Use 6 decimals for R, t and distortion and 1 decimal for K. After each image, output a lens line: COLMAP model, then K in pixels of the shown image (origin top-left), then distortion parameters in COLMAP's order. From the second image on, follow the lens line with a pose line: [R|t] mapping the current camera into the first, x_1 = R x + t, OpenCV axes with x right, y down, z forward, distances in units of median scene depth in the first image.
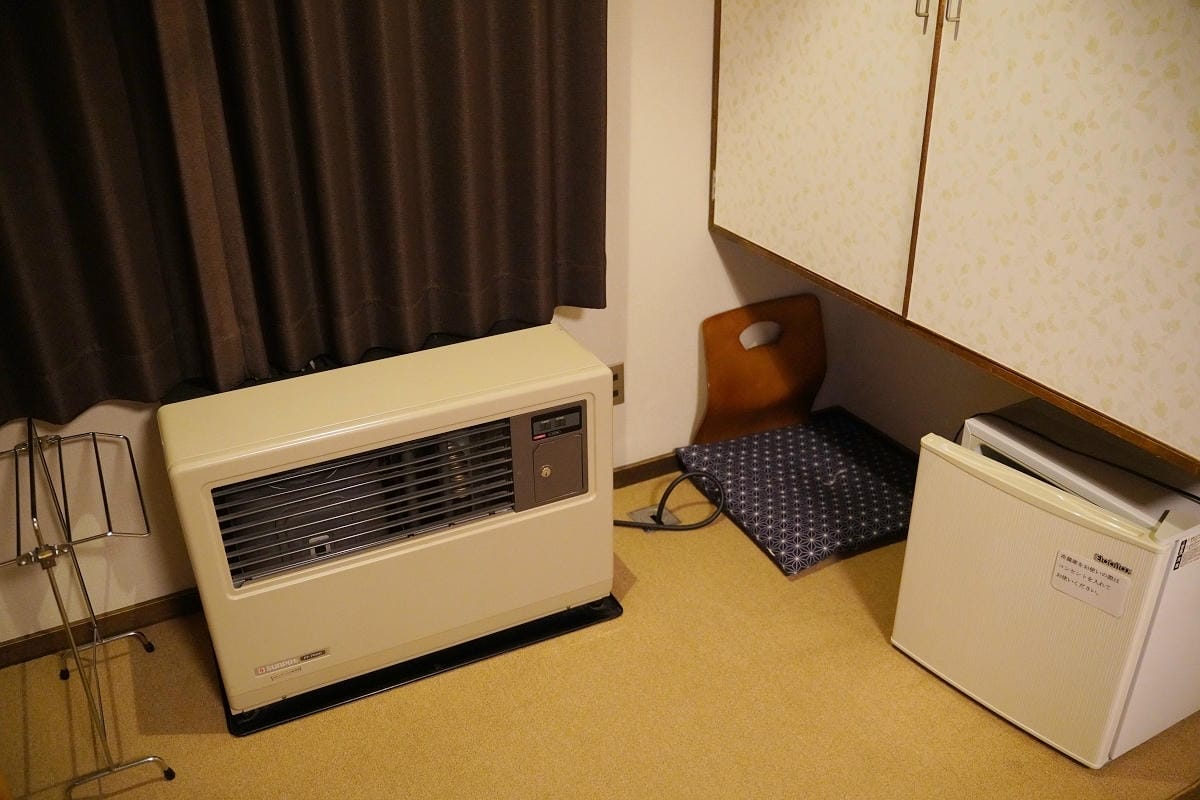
lens RADIAL K [[1020.0, 0, 600.0], [0, 1020.0, 400.0], [0, 0, 1]] dist [-0.008889, -0.004583]
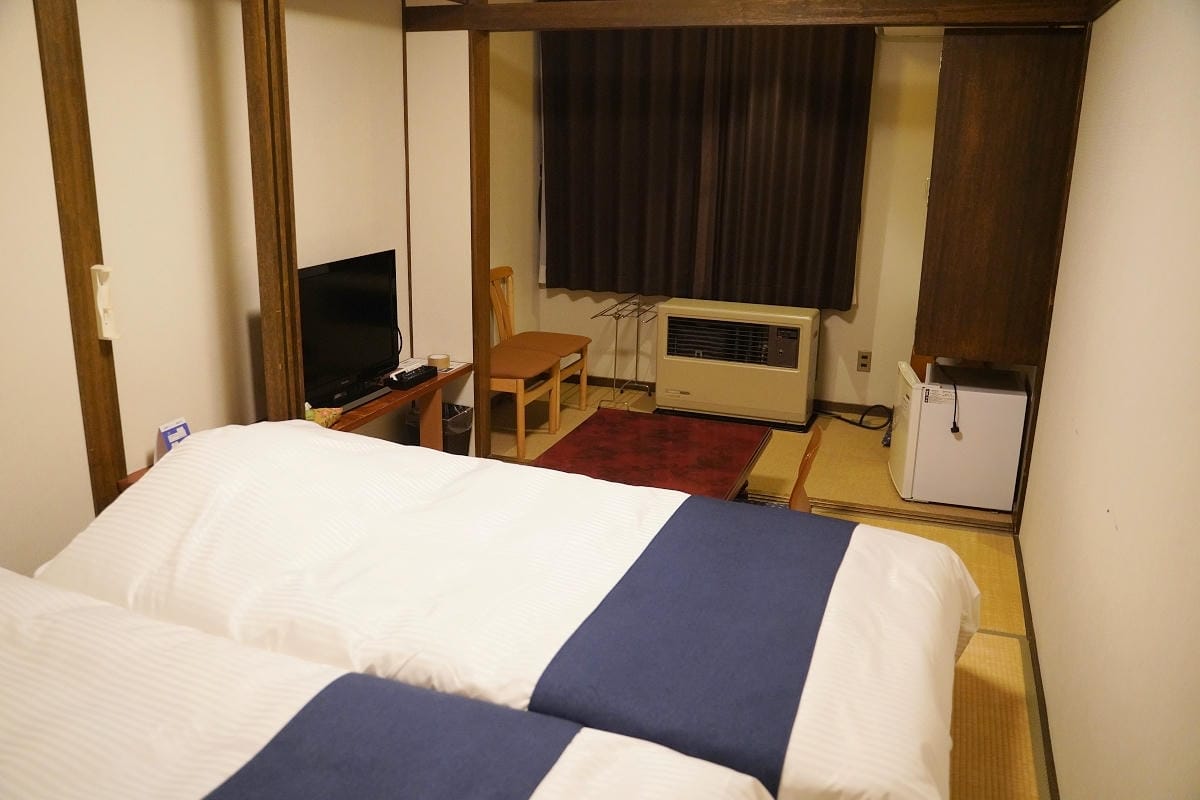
lens RADIAL K [[1006.5, 0, 600.0], [0, 1006.5, 400.0], [0, 0, 1]] dist [-0.007456, -0.000419]
pose [[0.697394, 0.223003, -0.681111, 1.444286], [-0.360218, 0.930662, -0.064121, 0.529502], [0.619585, 0.290065, 0.729367, -1.157851]]
